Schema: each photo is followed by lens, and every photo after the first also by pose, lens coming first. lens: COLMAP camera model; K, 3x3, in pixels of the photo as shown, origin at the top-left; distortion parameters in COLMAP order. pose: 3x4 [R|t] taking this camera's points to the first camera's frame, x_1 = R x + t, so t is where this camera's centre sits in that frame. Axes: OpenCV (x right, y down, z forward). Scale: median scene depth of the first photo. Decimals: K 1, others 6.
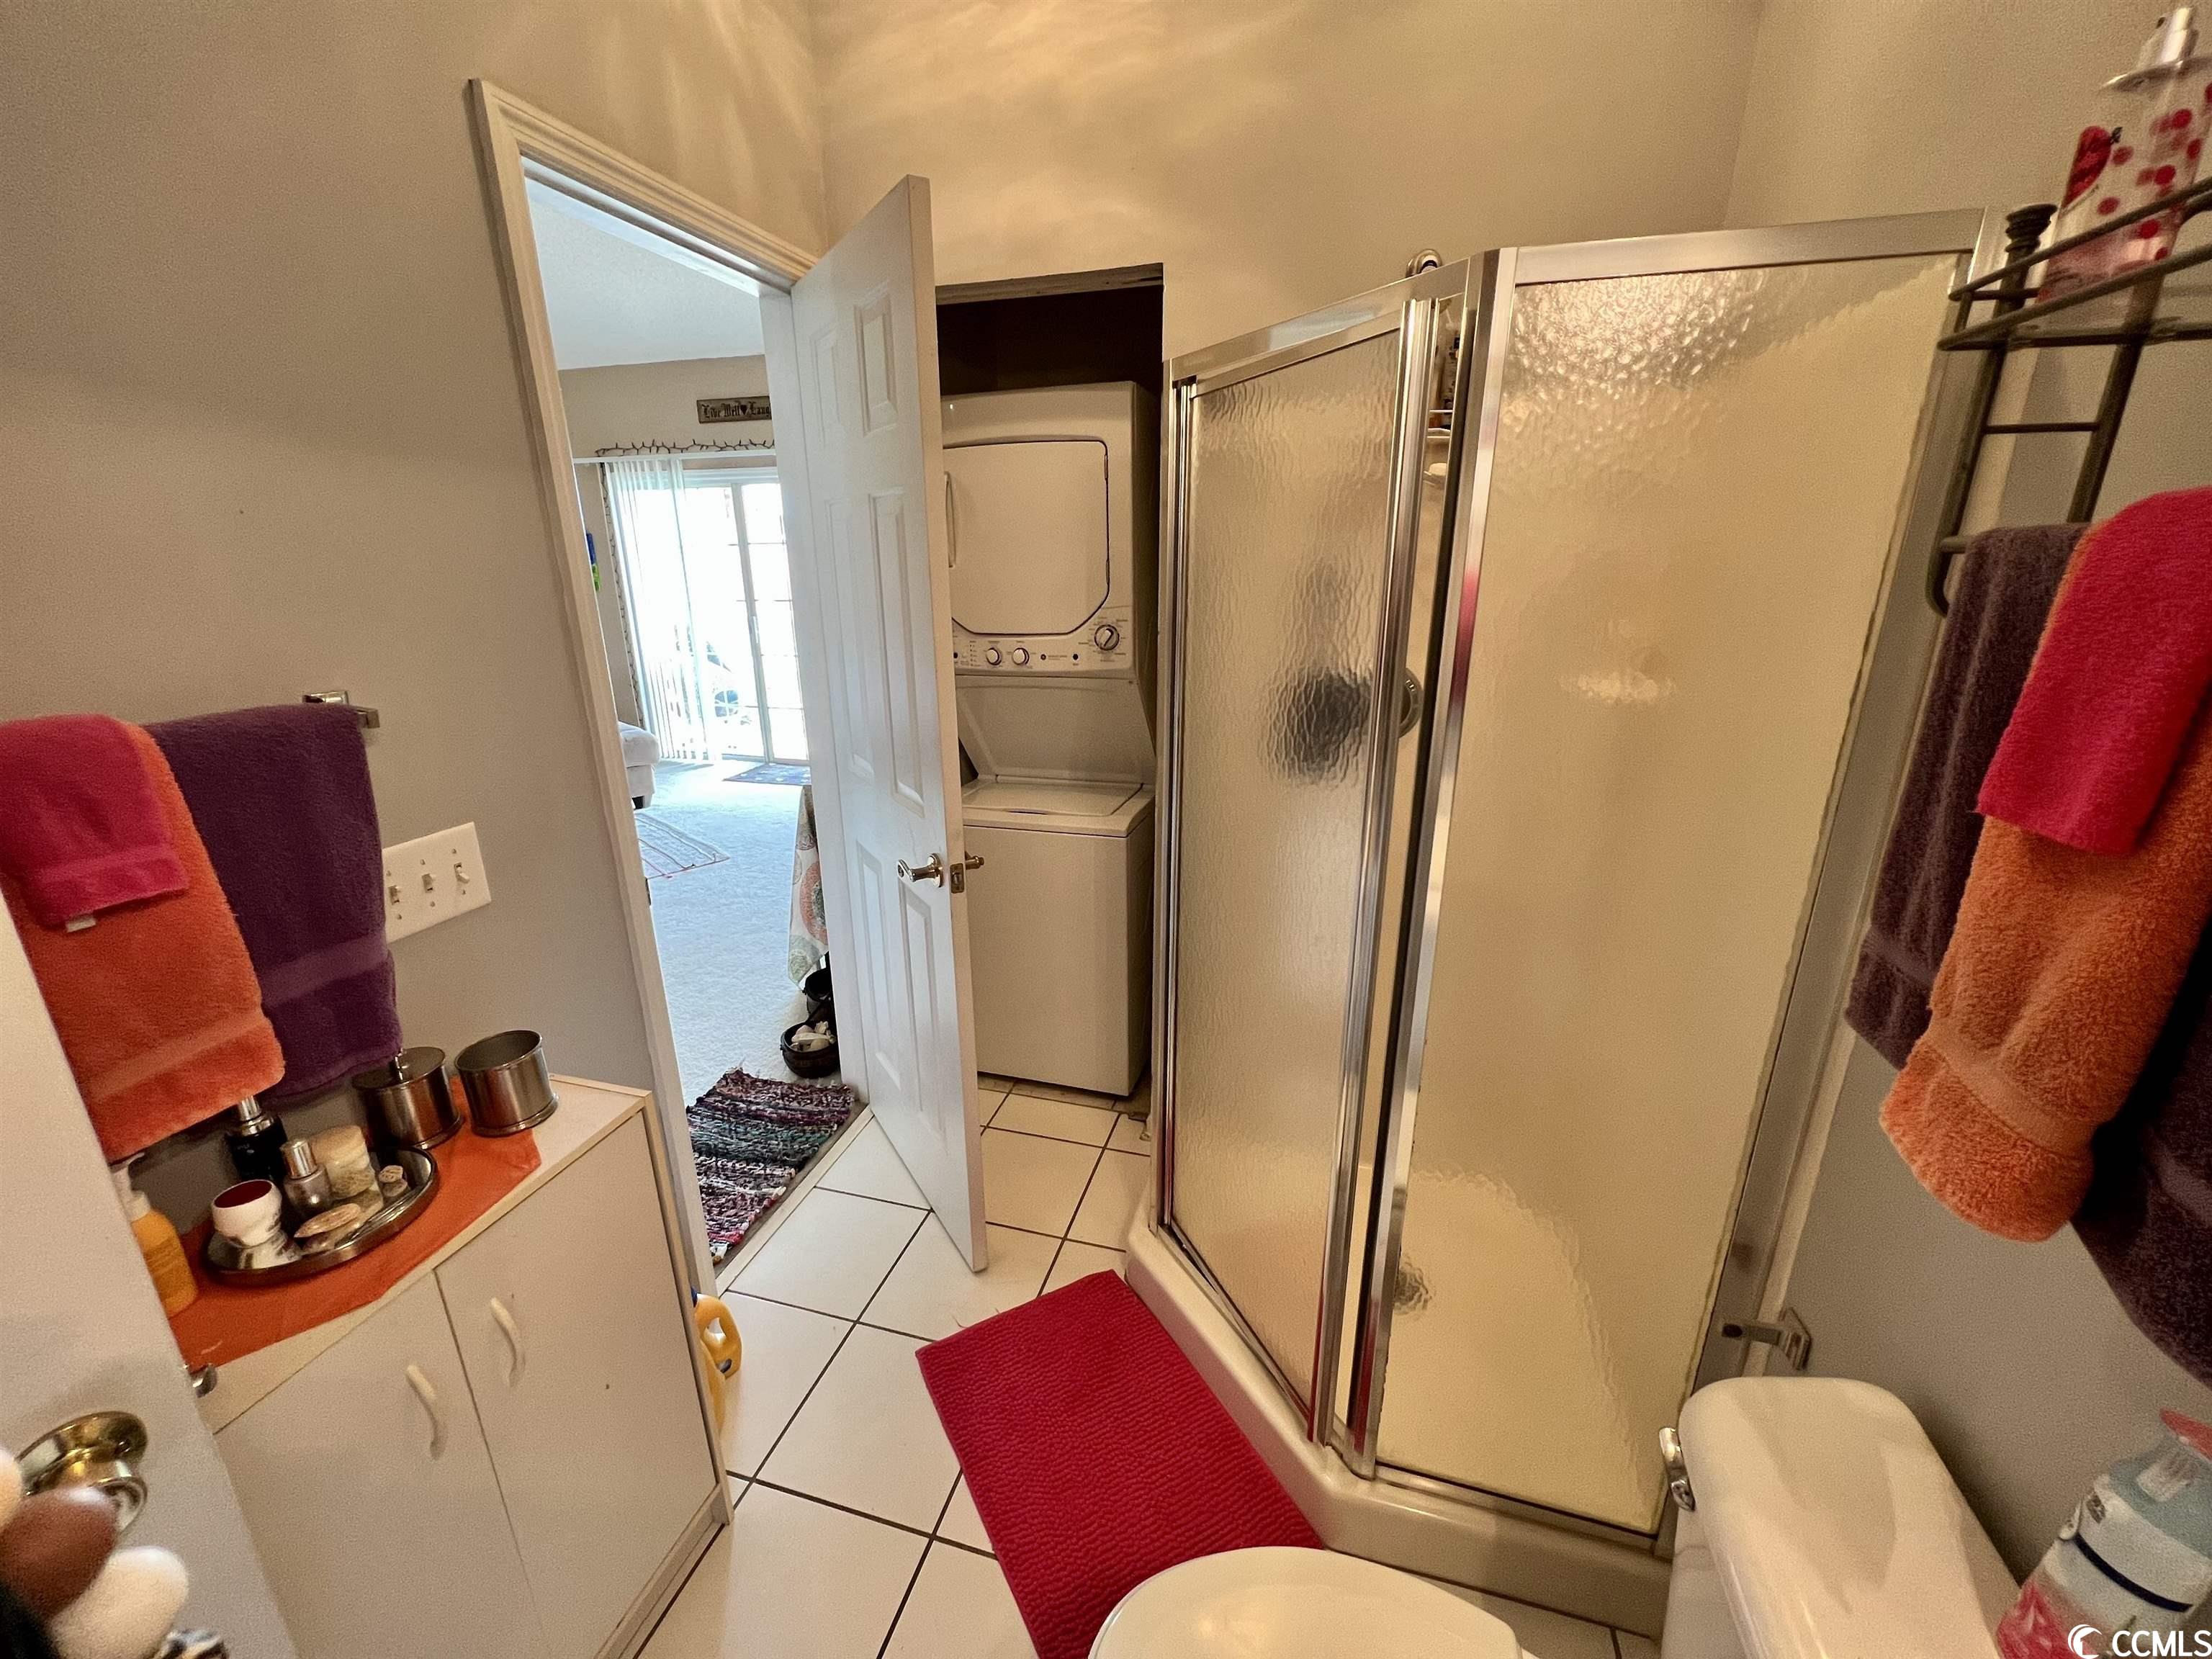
lens RADIAL K [[888.0, 0, 1105.3], [0, 888.0, 836.9], [0, 0, 1]] dist [-0.001306, 0.000865]
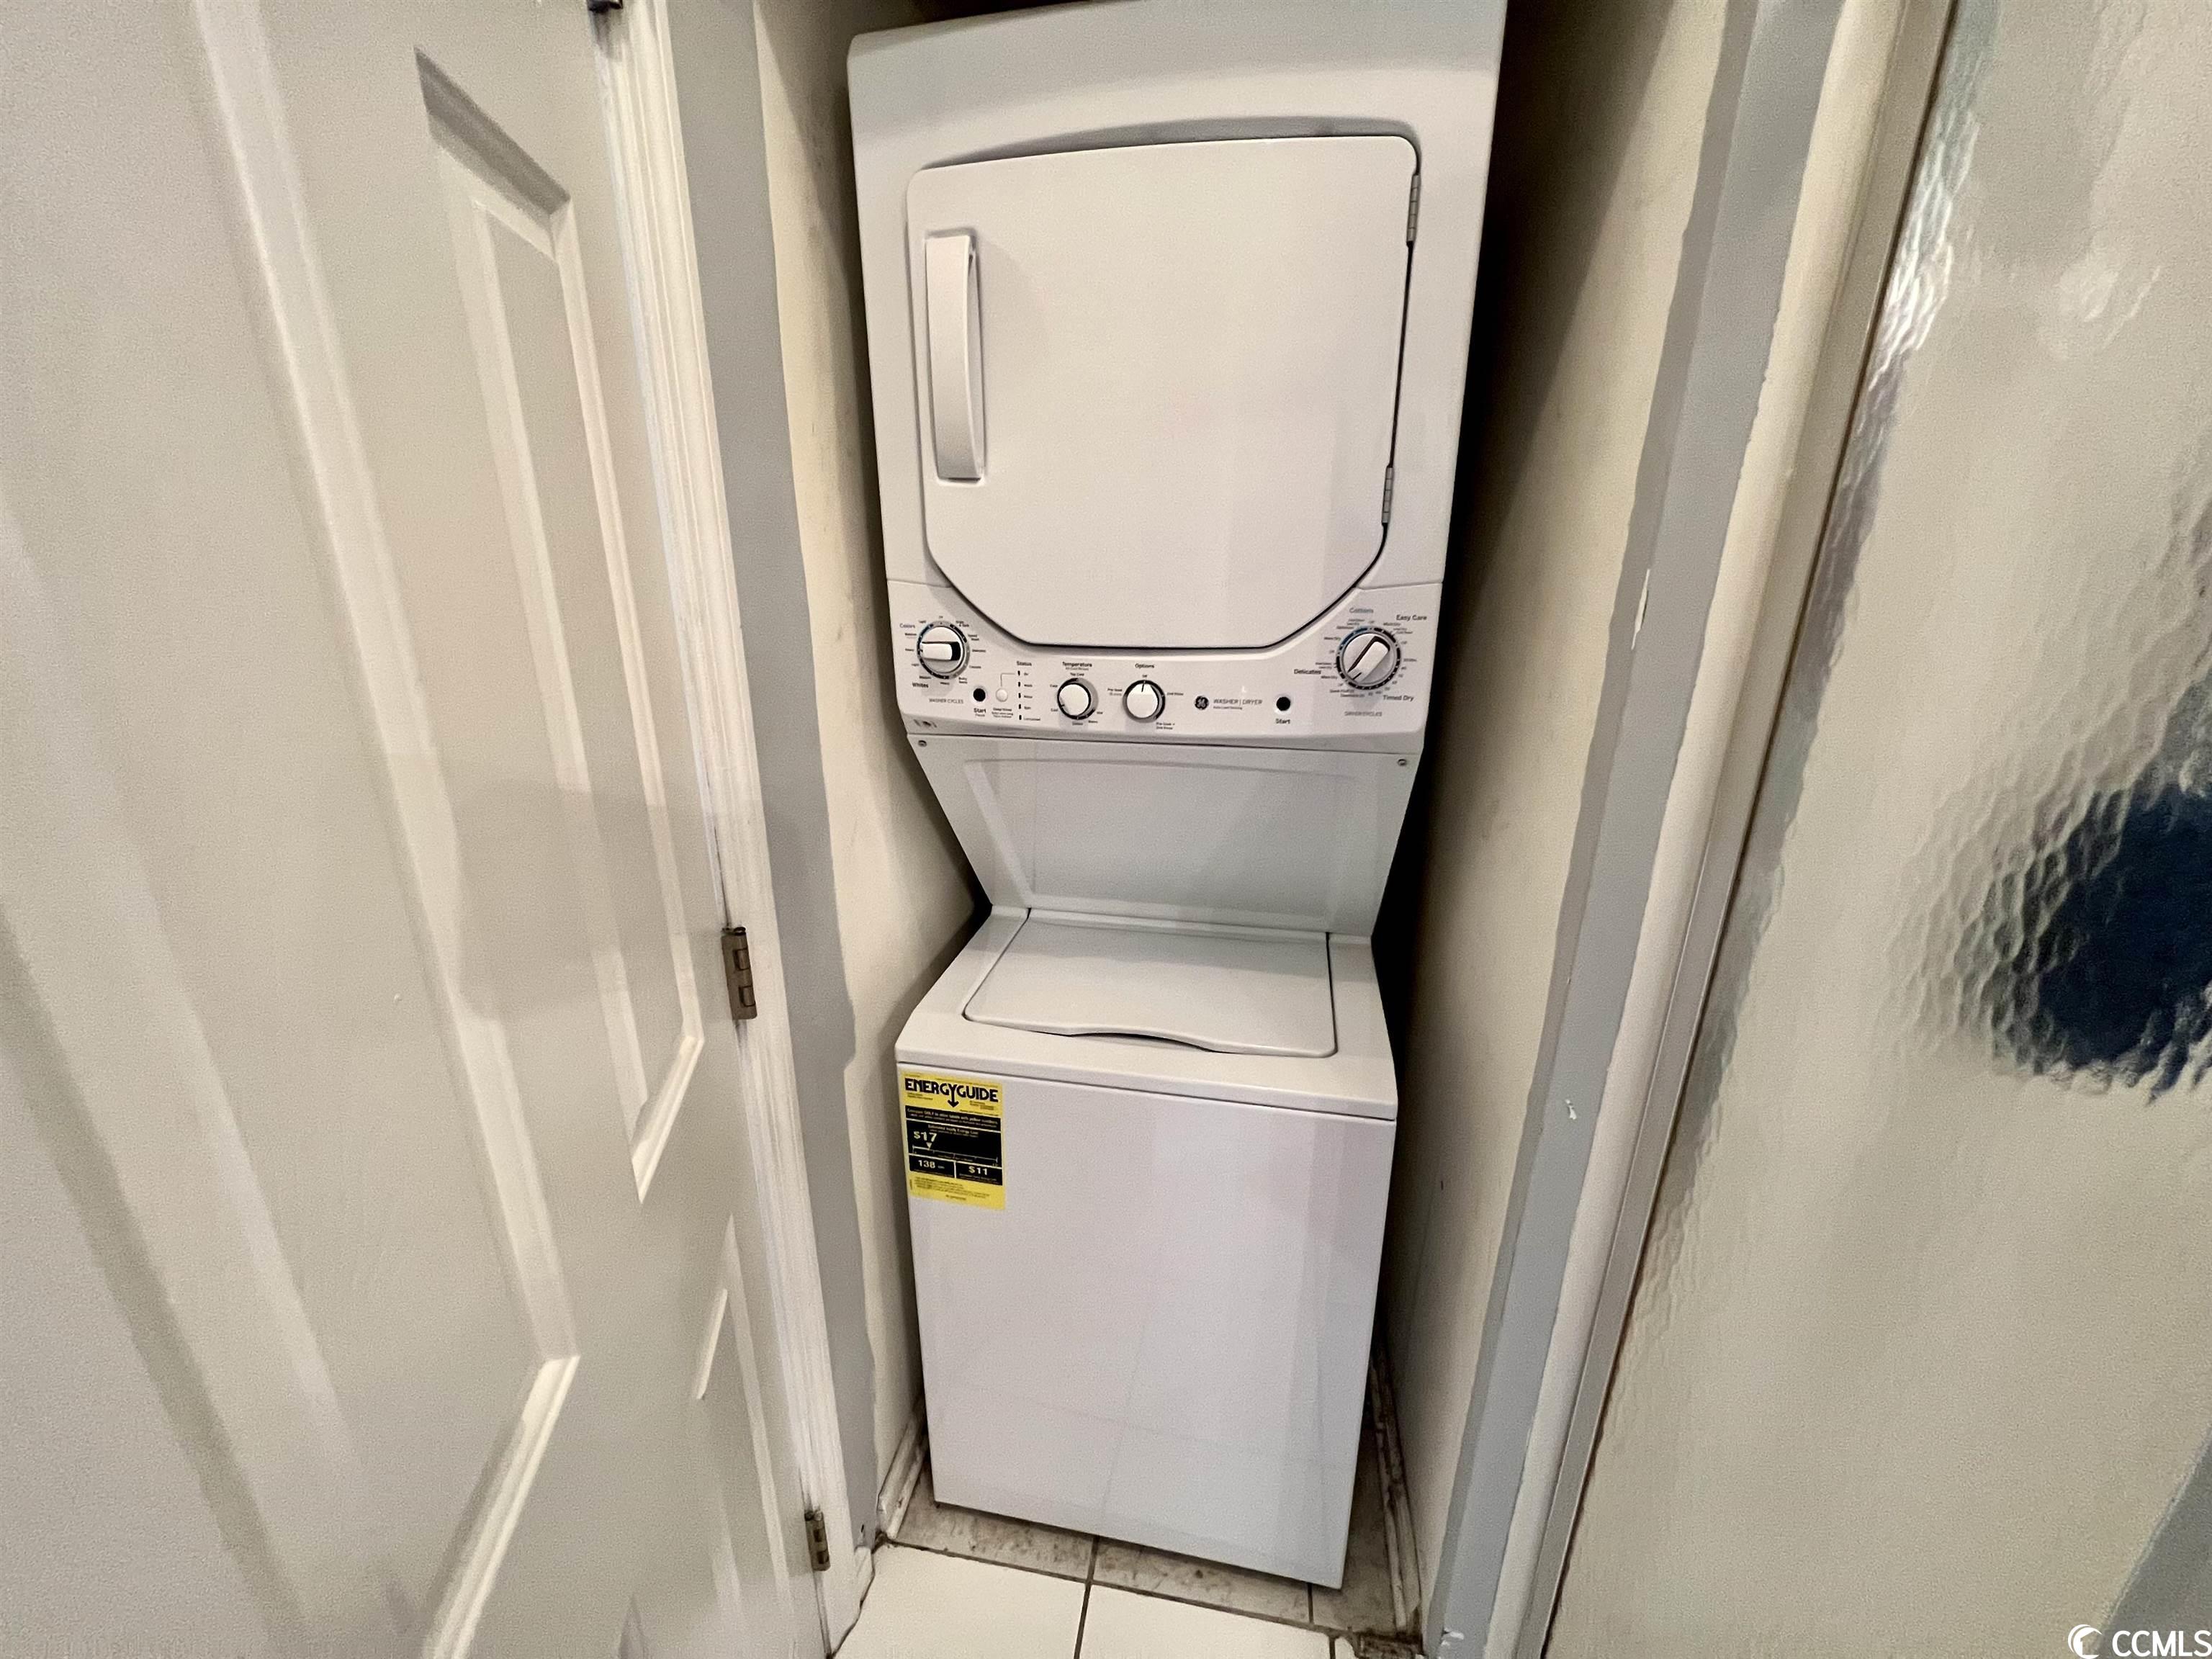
lens RADIAL K [[888.0, 0, 1110.6], [0, 888.0, 813.9], [0, 0, 1]] dist [-0.001306, 0.000865]
pose [[0.994992, -0.021764, 0.097556, -0.152967], [0.020790, 0.999724, 0.010985, -0.155584], [-0.097768, -0.008902, 0.995169, 0.588747]]
